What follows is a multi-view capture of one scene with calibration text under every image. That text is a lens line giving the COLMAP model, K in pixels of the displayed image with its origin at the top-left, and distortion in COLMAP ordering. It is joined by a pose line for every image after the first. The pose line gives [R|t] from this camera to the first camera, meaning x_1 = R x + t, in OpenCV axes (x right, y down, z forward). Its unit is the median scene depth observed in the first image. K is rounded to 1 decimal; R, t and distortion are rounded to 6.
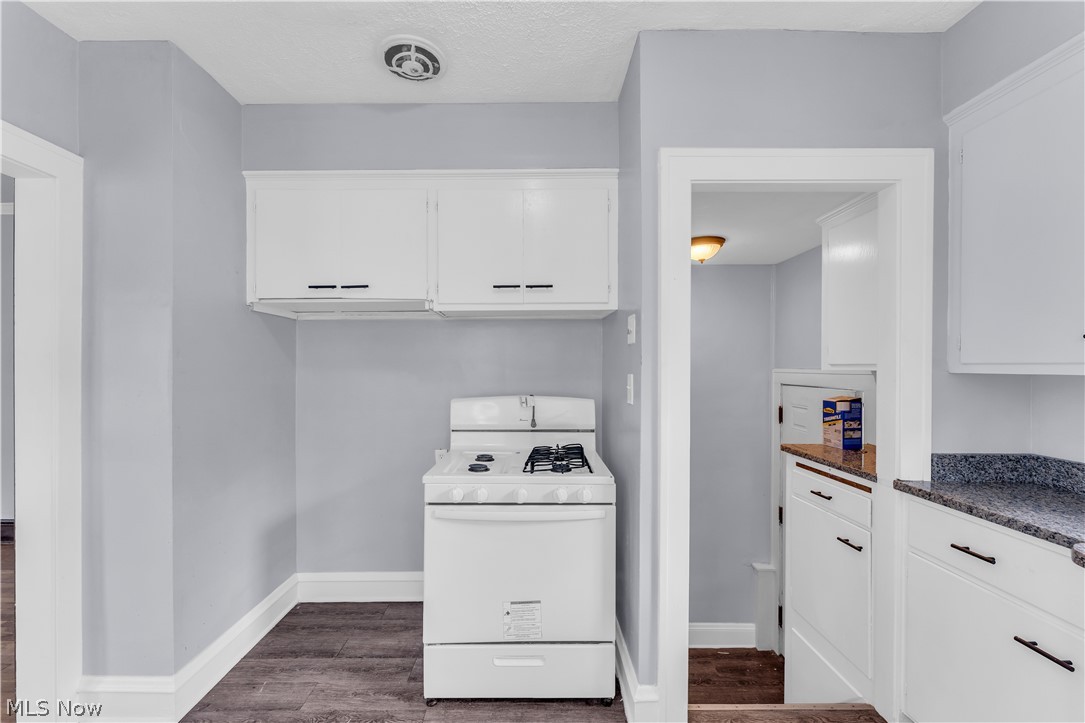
lens RADIAL K [[436.8, 0, 535.8], [0, 436.8, 368.2], [0, 0, 1]] dist [0.000041, 0.000082]
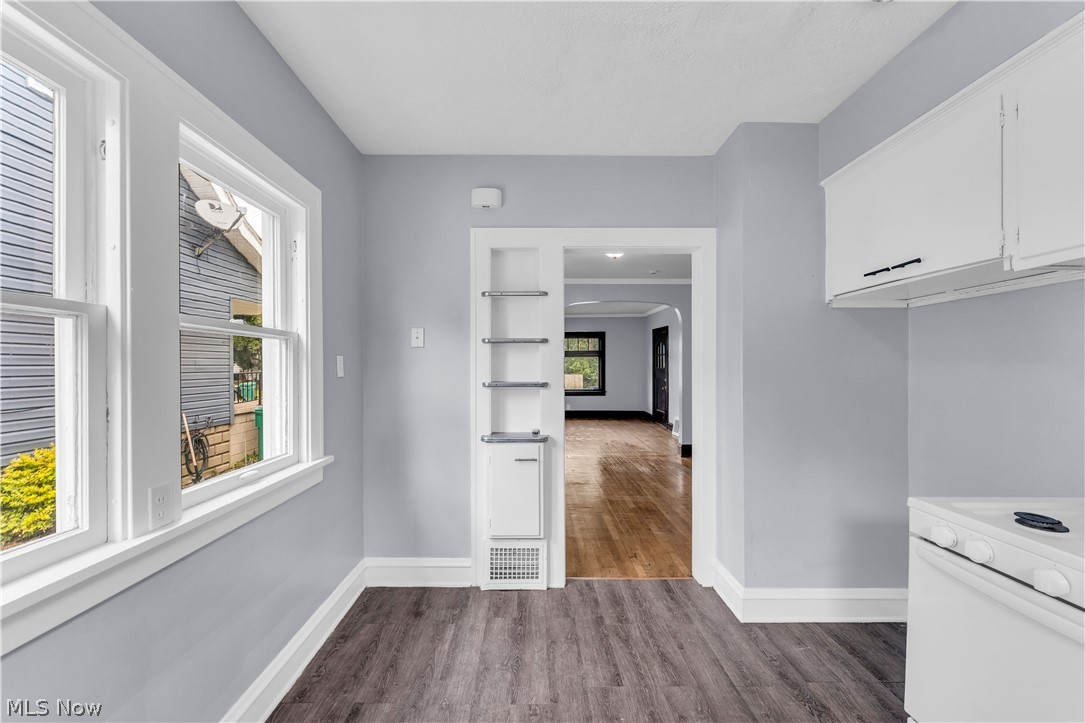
lens RADIAL K [[436.8, 0, 535.8], [0, 436.8, 368.2], [0, 0, 1]] dist [0.000041, 0.000082]
pose [[0.012930, 0.005379, -0.999902, 0.430485], [-0.004304, 0.999977, 0.005324, 0.014662], [0.999907, 0.004235, 0.012953, 0.276078]]
